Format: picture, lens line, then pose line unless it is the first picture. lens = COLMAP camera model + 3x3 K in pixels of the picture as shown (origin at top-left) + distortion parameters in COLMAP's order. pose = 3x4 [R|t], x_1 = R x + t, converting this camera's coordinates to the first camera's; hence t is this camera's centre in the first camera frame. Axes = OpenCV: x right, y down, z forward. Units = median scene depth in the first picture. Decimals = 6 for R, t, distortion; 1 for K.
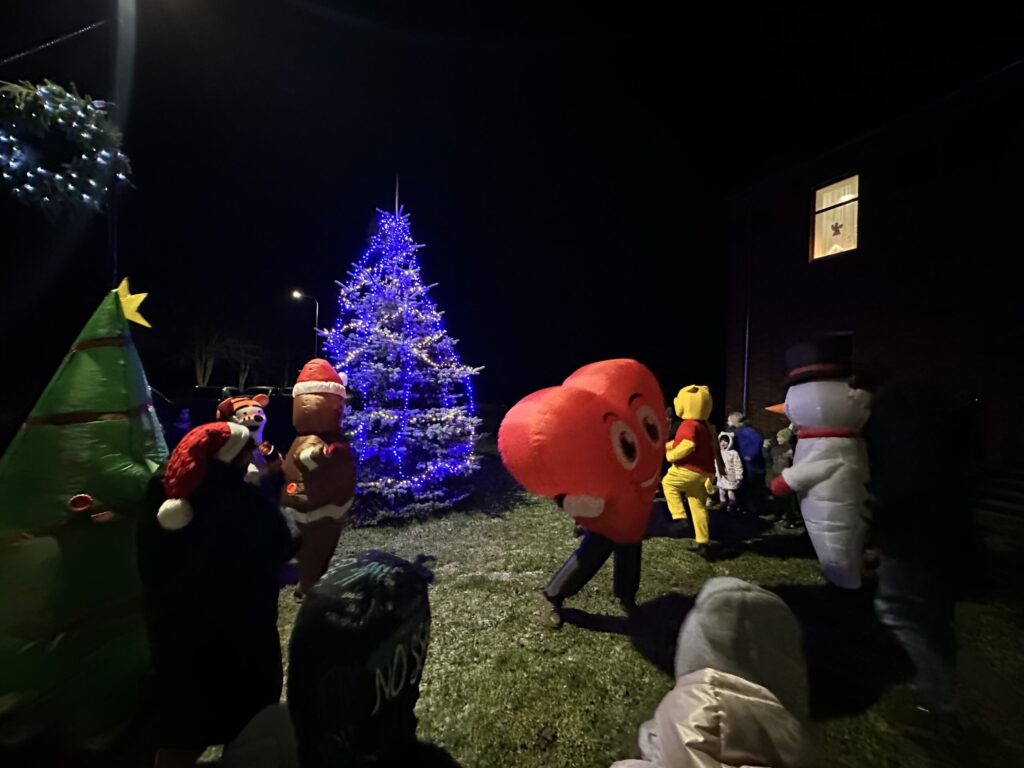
lens RADIAL K [[407.1, 0, 512.0], [0, 407.1, 384.0], [0, 0, 1]] dist [0.002987, 0.000579]
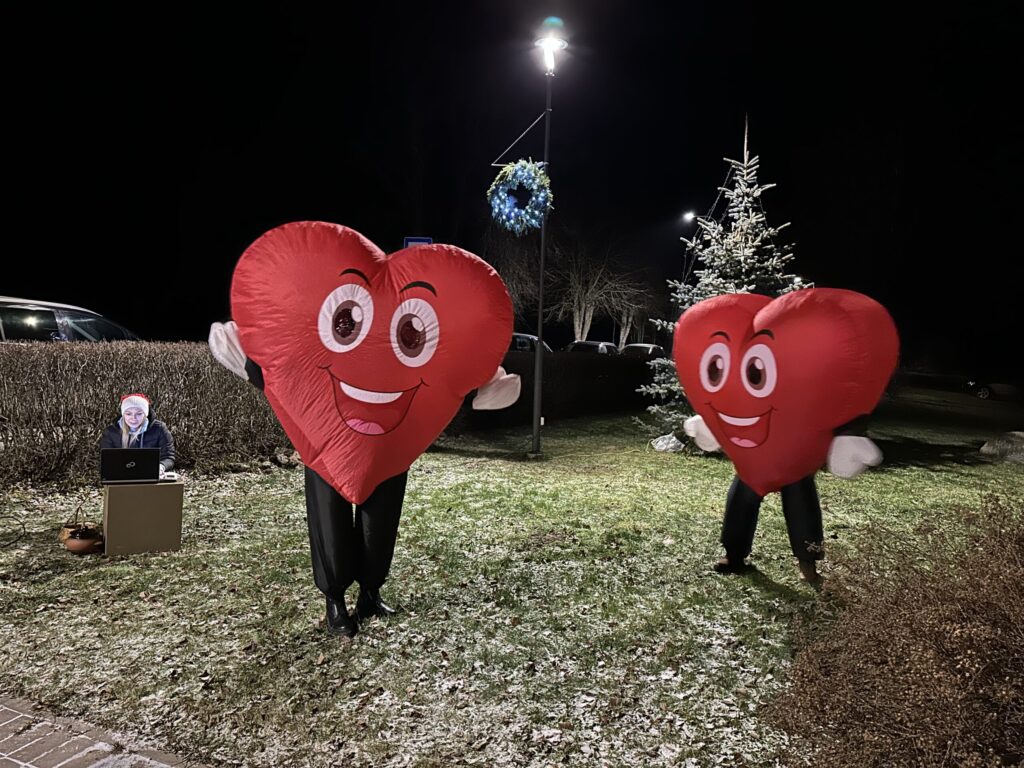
lens RADIAL K [[695.8, 0, 512.0], [0, 695.8, 384.0], [0, 0, 1]] dist [0.067567, -0.005996]
pose [[0.733924, 0.053185, -0.677146, 0.584808], [-0.017949, 0.998100, 0.058939, 0.042728], [0.678994, -0.031102, 0.733485, -0.781044]]
